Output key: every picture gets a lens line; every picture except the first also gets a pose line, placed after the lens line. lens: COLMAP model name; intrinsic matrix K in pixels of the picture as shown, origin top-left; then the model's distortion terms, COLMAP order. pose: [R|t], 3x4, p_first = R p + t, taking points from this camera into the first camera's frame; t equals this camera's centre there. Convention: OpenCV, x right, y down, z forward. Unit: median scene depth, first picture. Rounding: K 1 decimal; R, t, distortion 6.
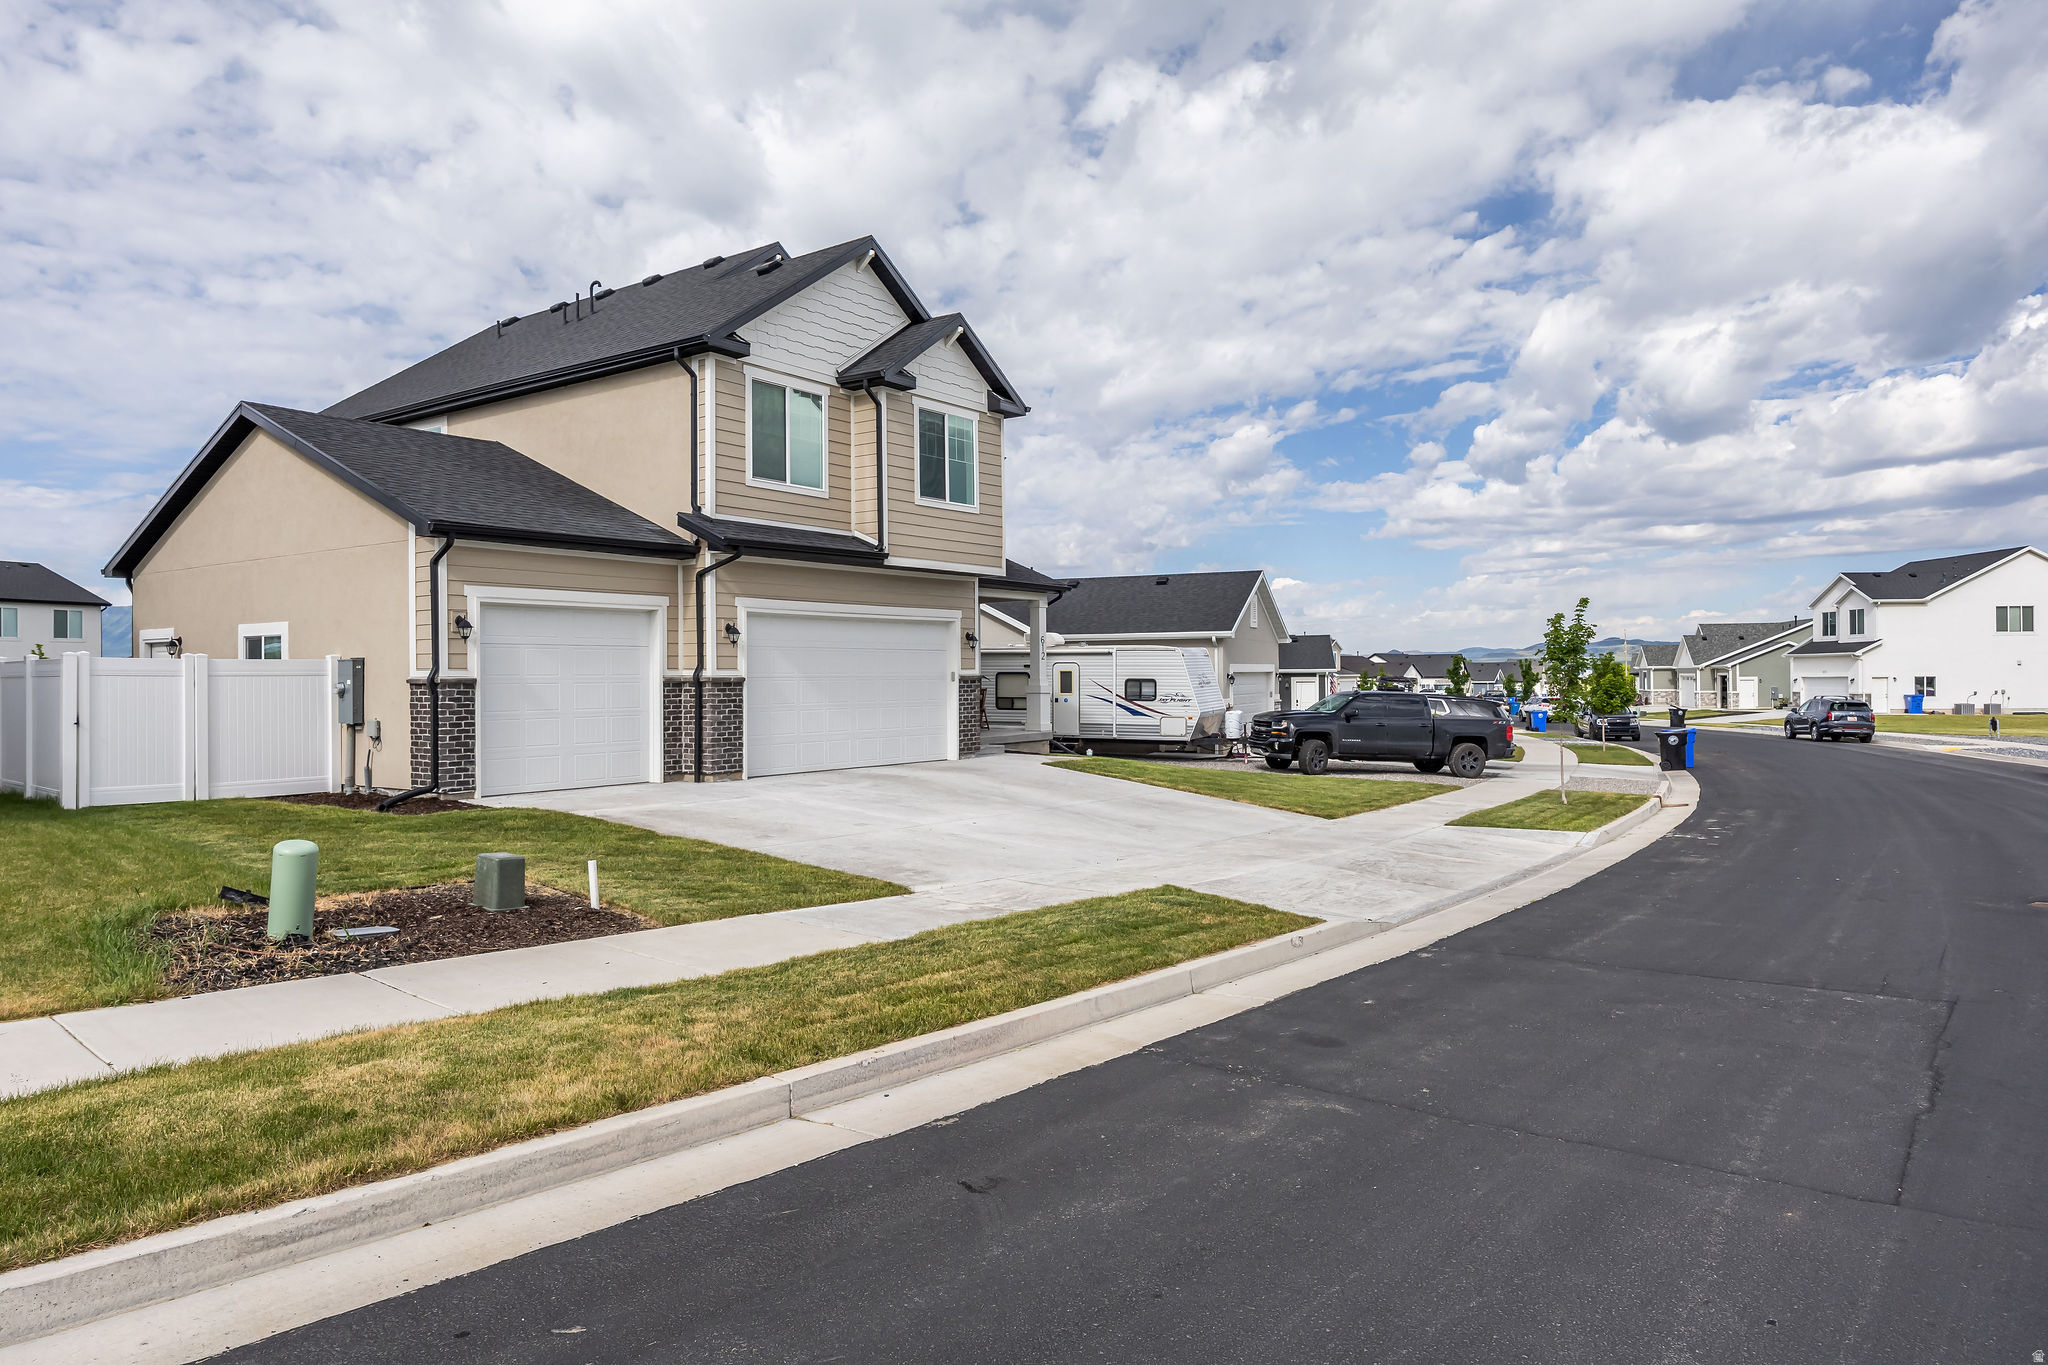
lens RADIAL K [[1263.6, 0, 1024.0], [0, 1263.6, 682.5], [0, 0, 1]] dist [0.000314, 0.000201]
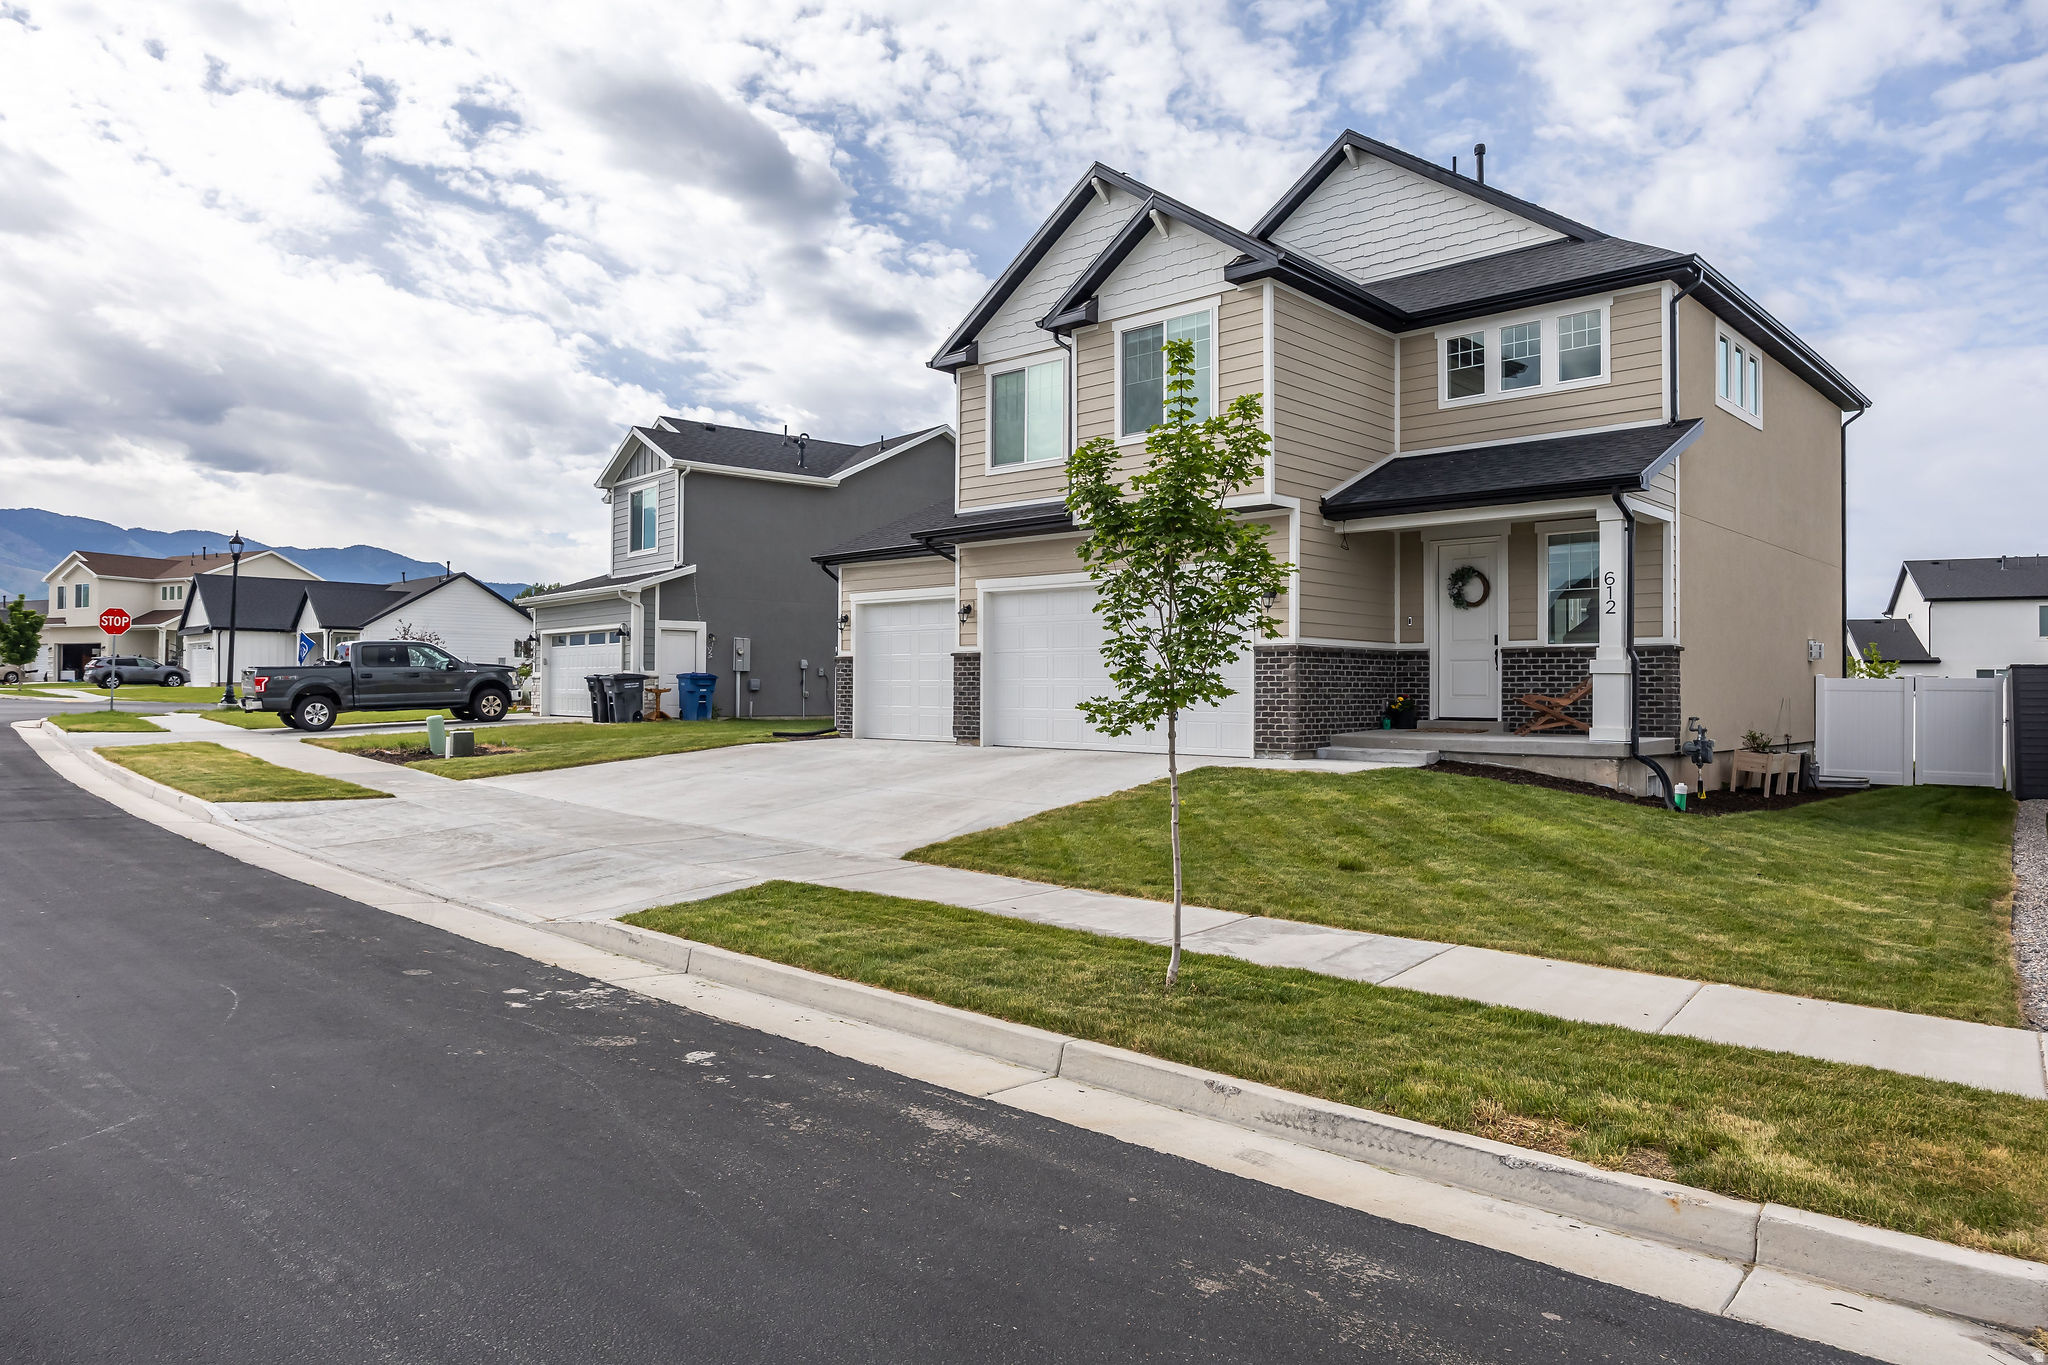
lens RADIAL K [[1263.6, 0, 1024.0], [0, 1263.6, 682.5], [0, 0, 1]] dist [0.000314, 0.000201]
pose [[-0.088258, 0.021446, -0.995867, 0.869843], [0.010683, 0.999731, 0.020583, -0.000280], [0.996040, -0.008822, -0.088464, 1.130186]]
